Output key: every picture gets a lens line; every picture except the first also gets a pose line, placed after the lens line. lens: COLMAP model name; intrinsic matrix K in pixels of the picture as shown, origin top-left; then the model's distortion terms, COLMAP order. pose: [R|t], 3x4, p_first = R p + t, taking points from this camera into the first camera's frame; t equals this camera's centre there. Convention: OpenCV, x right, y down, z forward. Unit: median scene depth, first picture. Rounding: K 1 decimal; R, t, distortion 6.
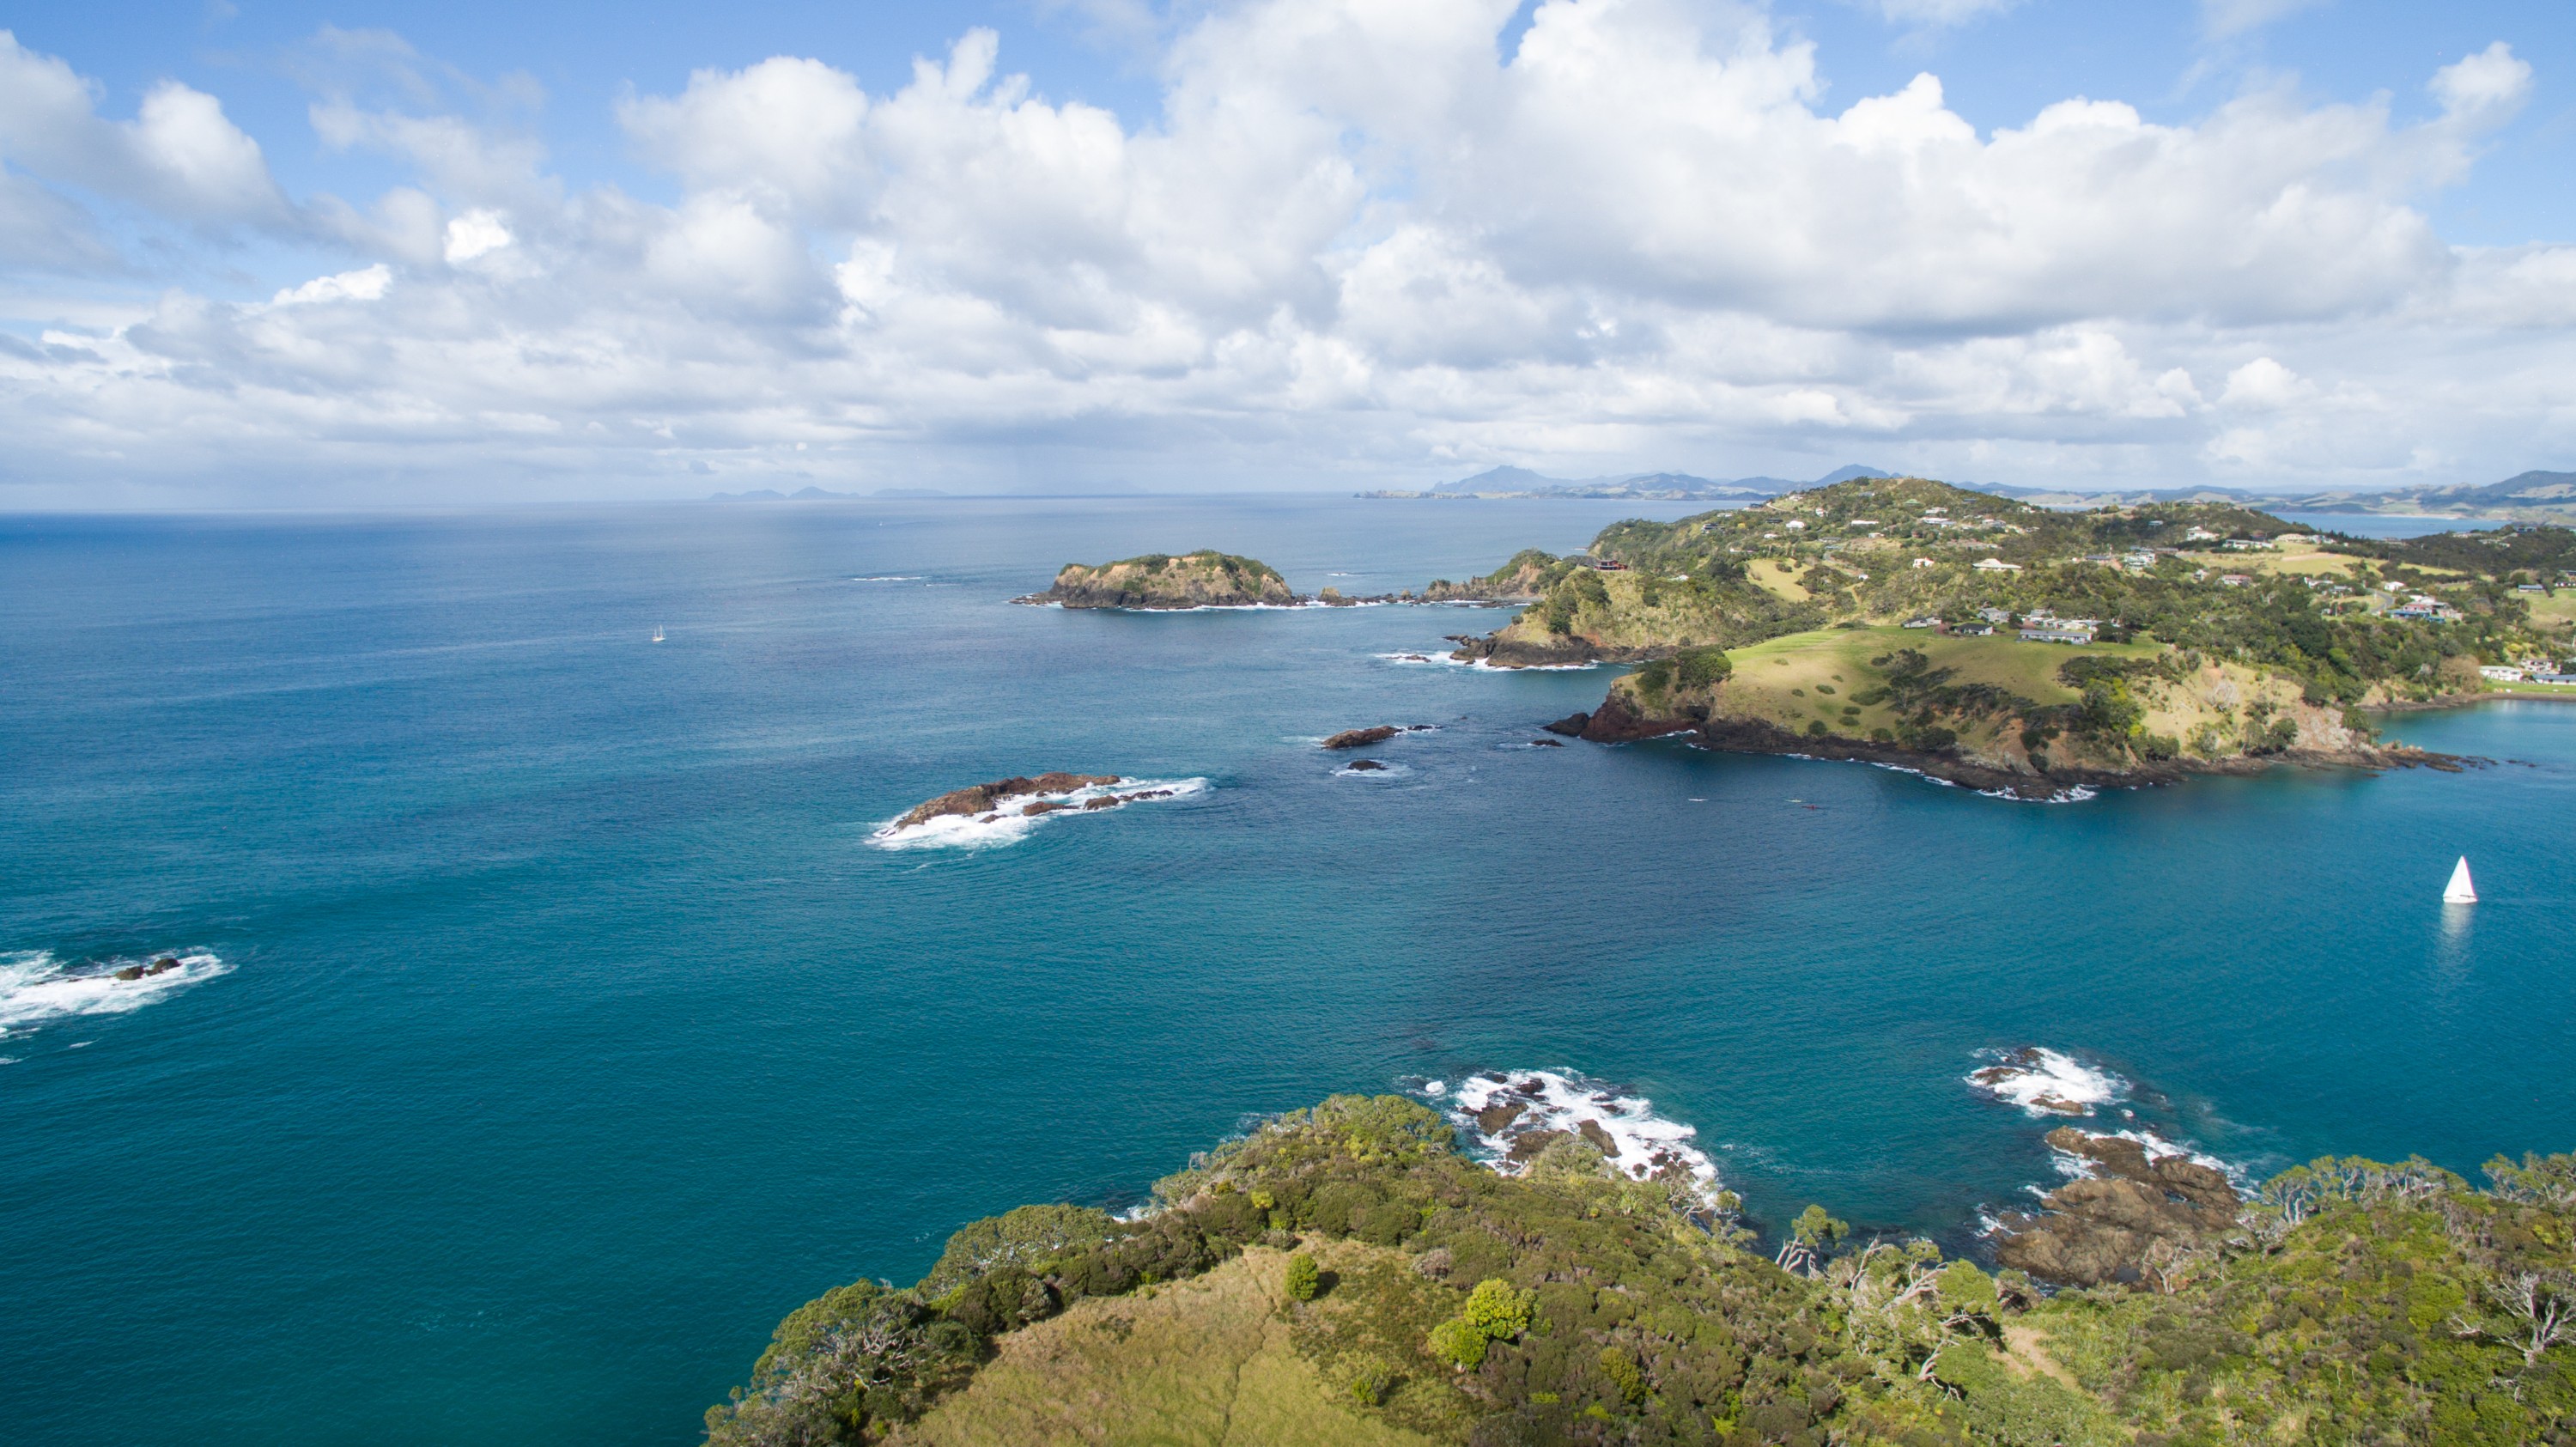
lens RADIAL K [[1536.3, 0, 1288.0], [0, 1536.3, 723.5], [0, 0, 1]] dist [-0.124398, 0.092151]
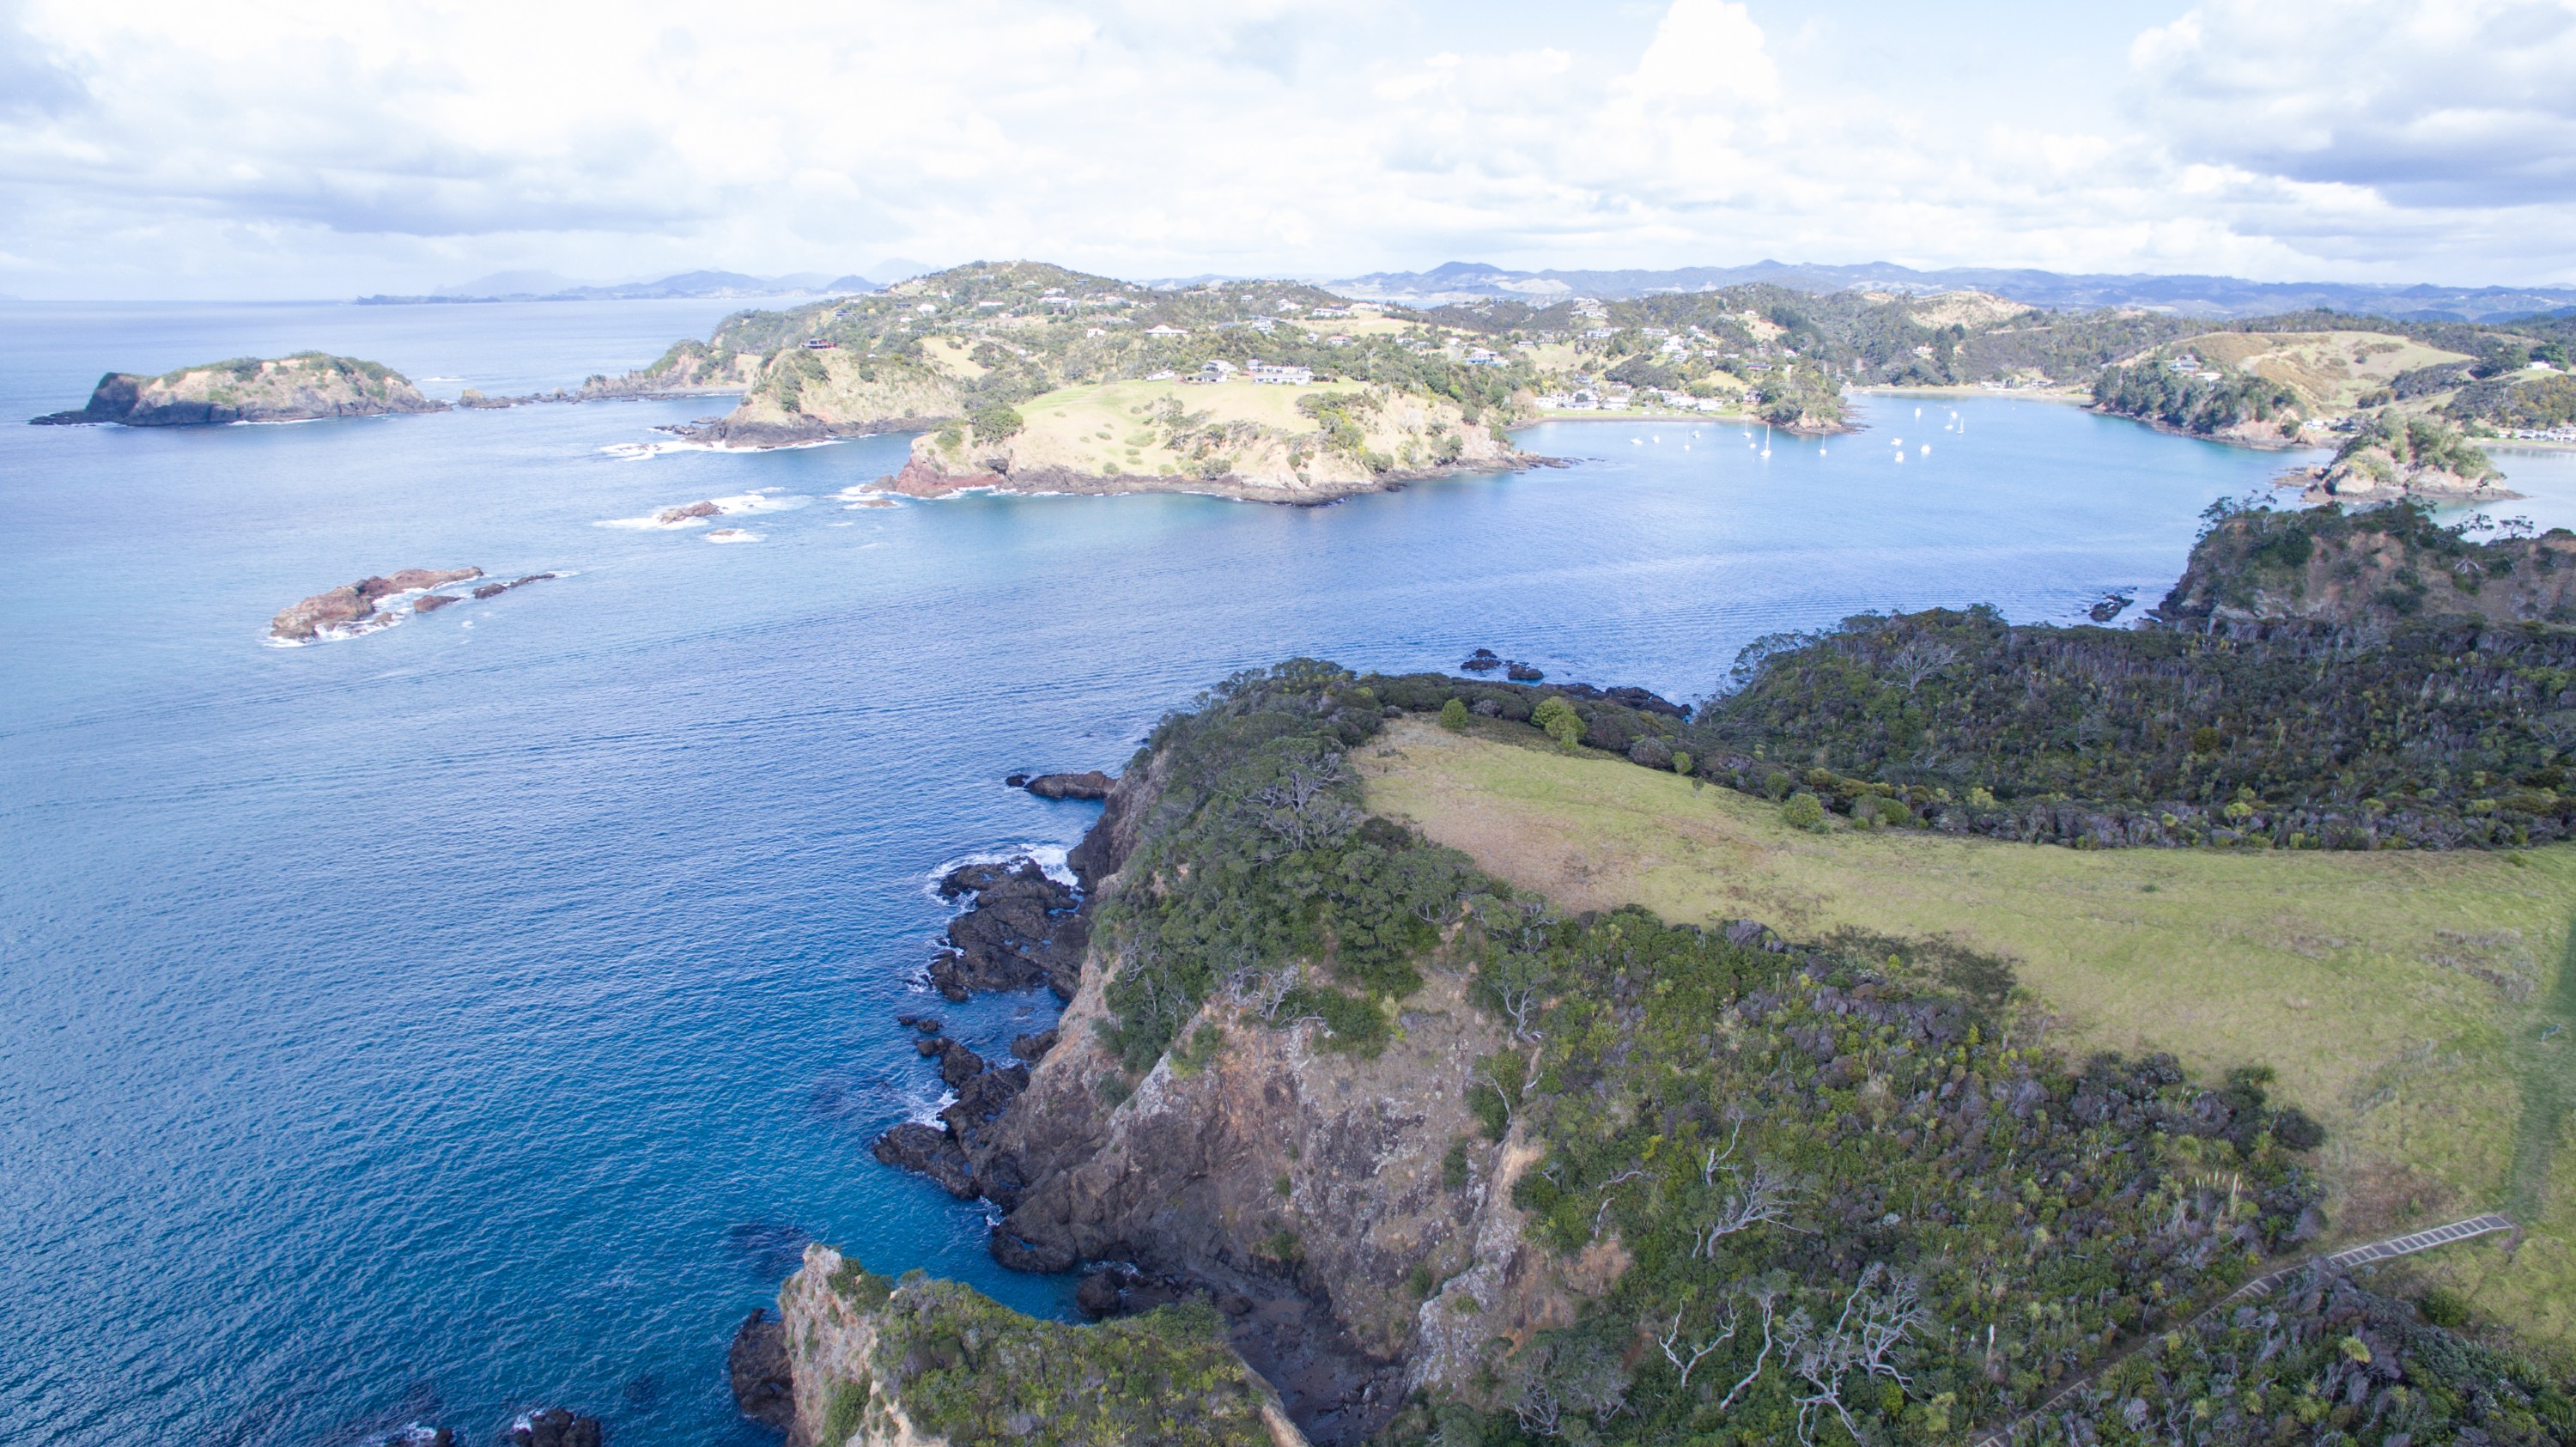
lens RADIAL K [[1557.9, 0, 1290.7], [0, 1557.9, 727.0], [0, 0, 1]] dist [-0.126693, 0.095098]
pose [[0.824031, -0.154275, 0.545135, -0.130540], [0.083766, 0.984811, 0.152084, 0.018600], [-0.560318, -0.079658, 0.824438, -0.023416]]
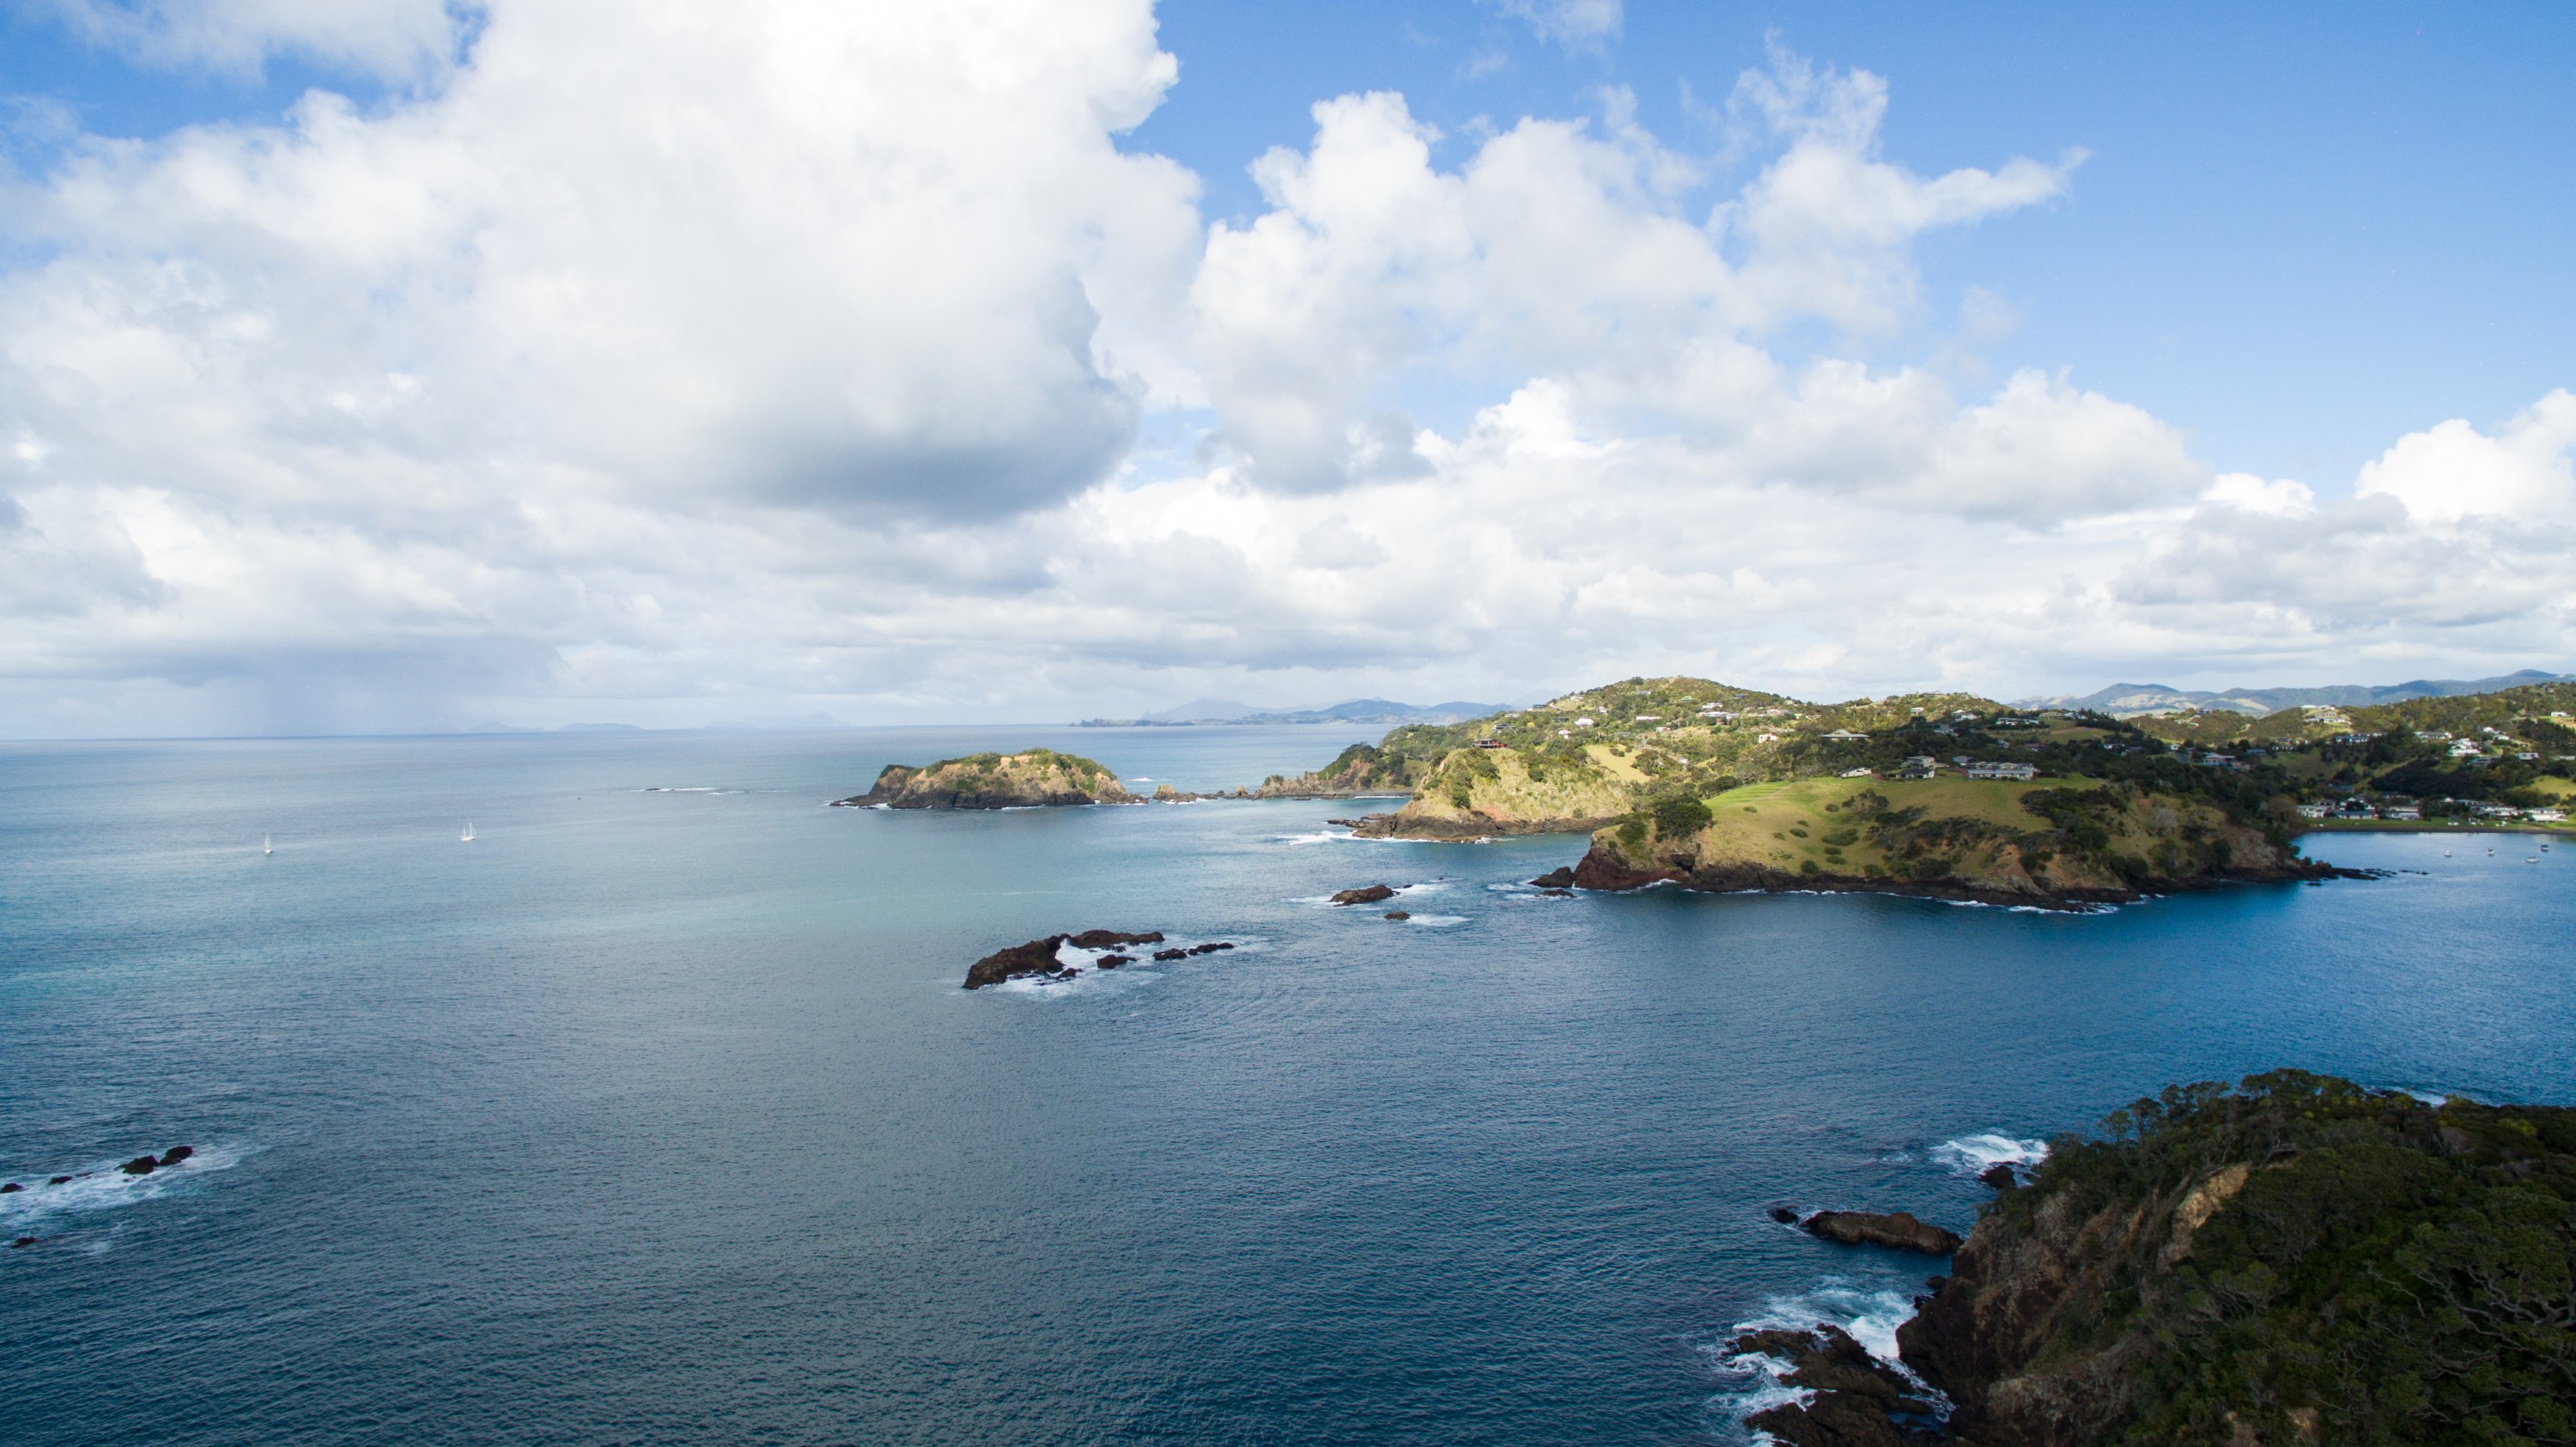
lens RADIAL K [[1536.3, 0, 1288.0], [0, 1536.3, 723.5], [0, 0, 1]] dist [-0.124398, 0.092151]
pose [[0.980682, -0.010505, 0.195327, -0.127084], [0.039808, 0.988379, -0.146706, 0.028347], [-0.191516, 0.151647, 0.969703, 0.045775]]
